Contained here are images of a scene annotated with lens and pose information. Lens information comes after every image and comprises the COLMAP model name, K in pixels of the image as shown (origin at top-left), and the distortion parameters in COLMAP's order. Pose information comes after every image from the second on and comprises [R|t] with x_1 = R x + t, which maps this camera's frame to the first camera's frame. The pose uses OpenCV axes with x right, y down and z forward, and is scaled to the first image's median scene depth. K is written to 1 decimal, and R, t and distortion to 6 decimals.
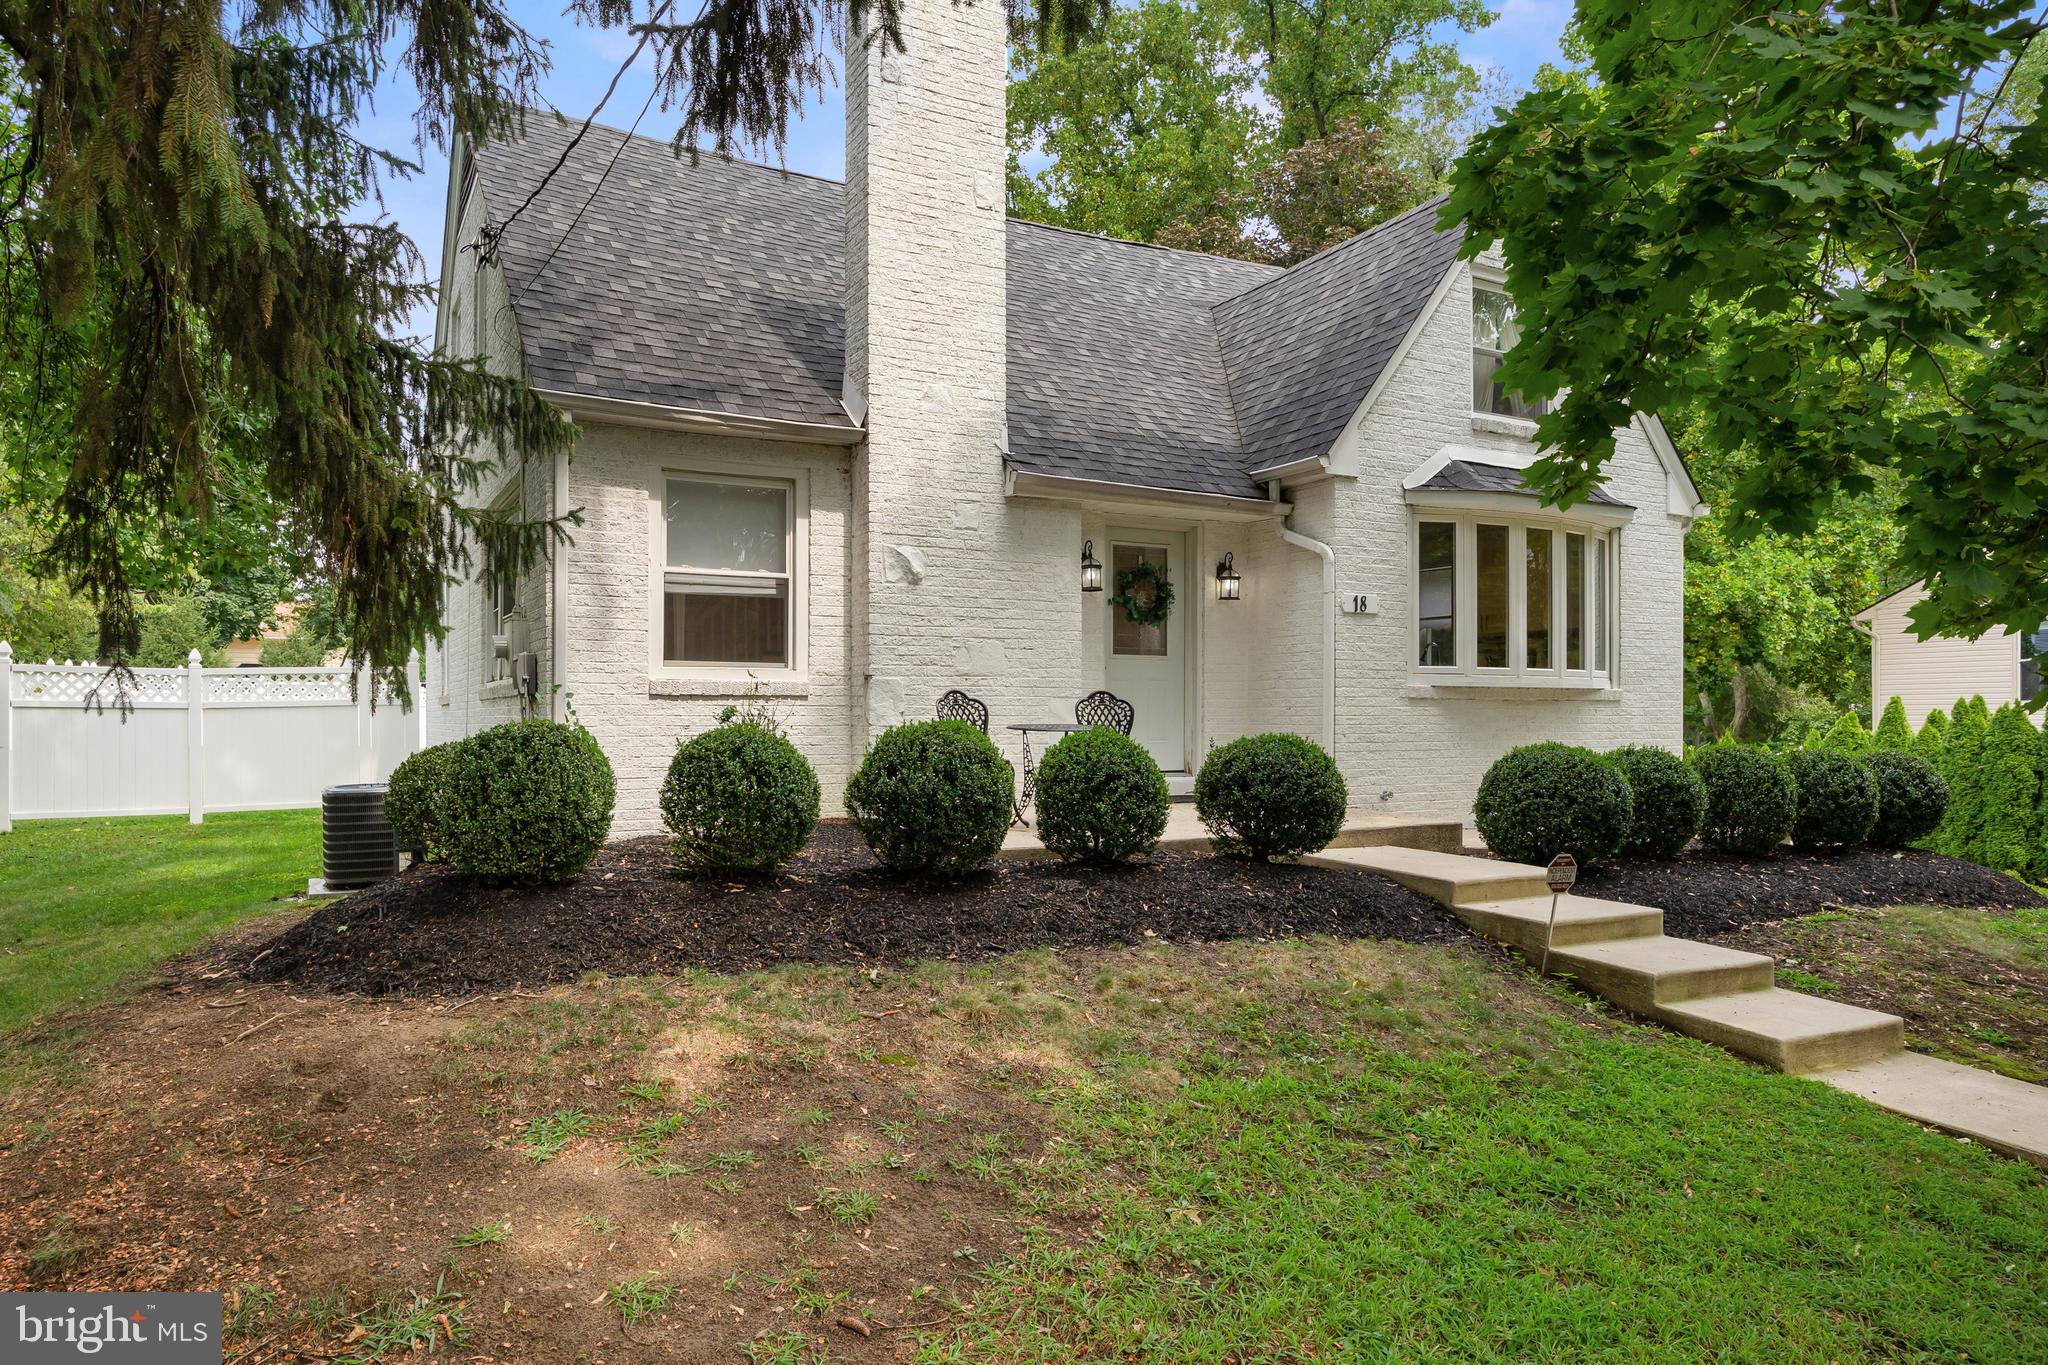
lens RADIAL K [[1247.2, 0, 1021.8], [0, 1247.2, 688.3], [0, 0, 1]] dist [-0.001078, 0.000055]
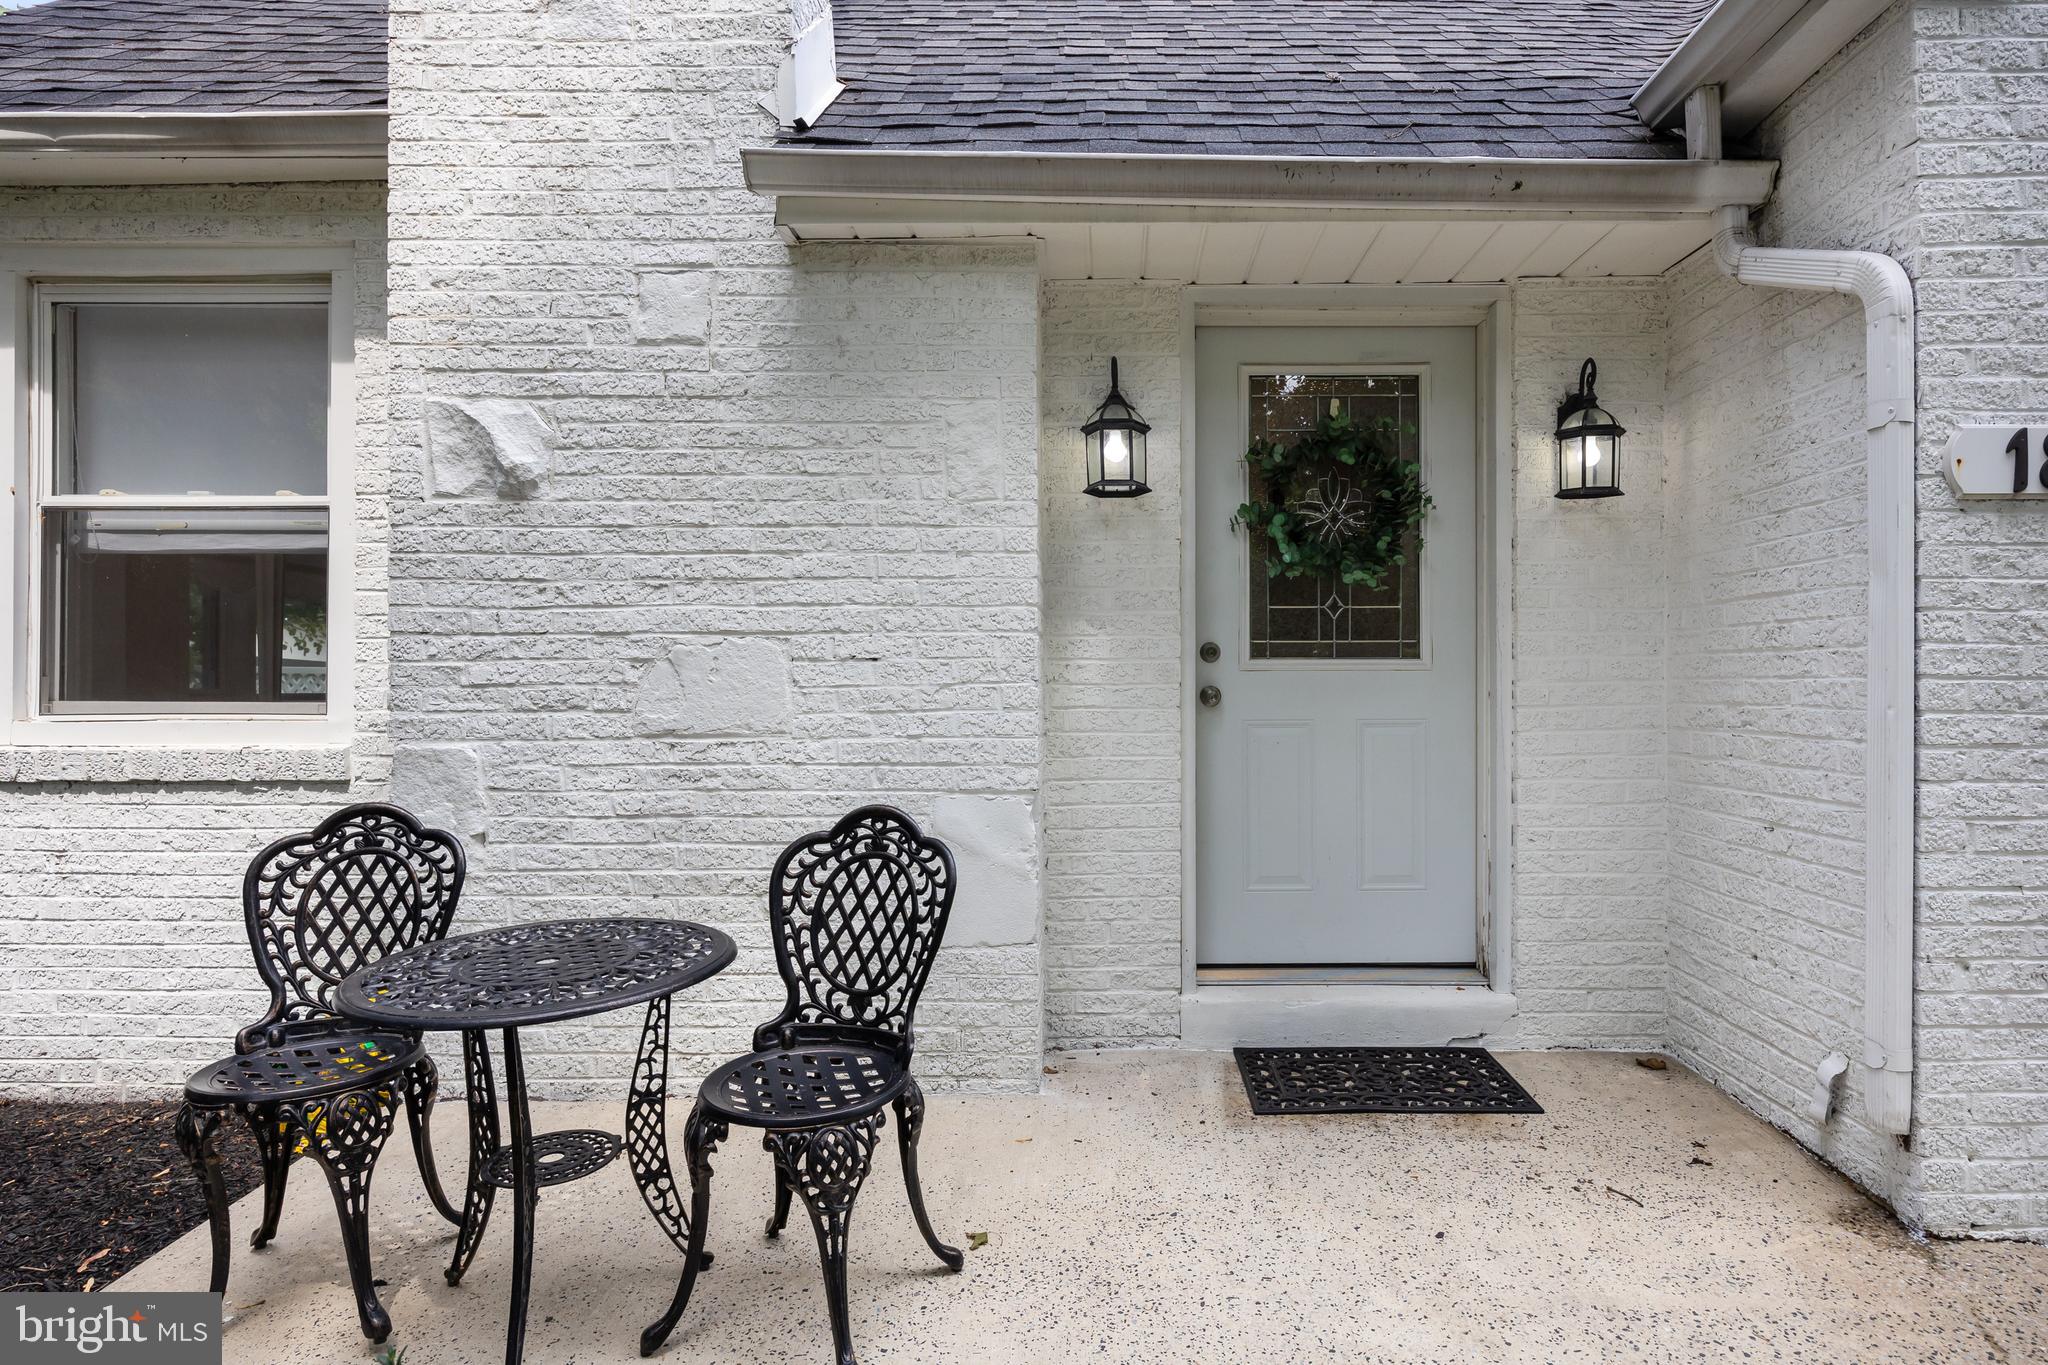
lens RADIAL K [[1239.4, 0, 1025.8], [0, 1239.4, 678.9], [0, 0, 1]] dist [0.002885, -0.000953]
pose [[0.876809, -0.004835, -0.480815, 0.227110], [0.010392, 0.999906, 0.008895, -0.029330], [0.480727, -0.012796, 0.876777, 0.726853]]
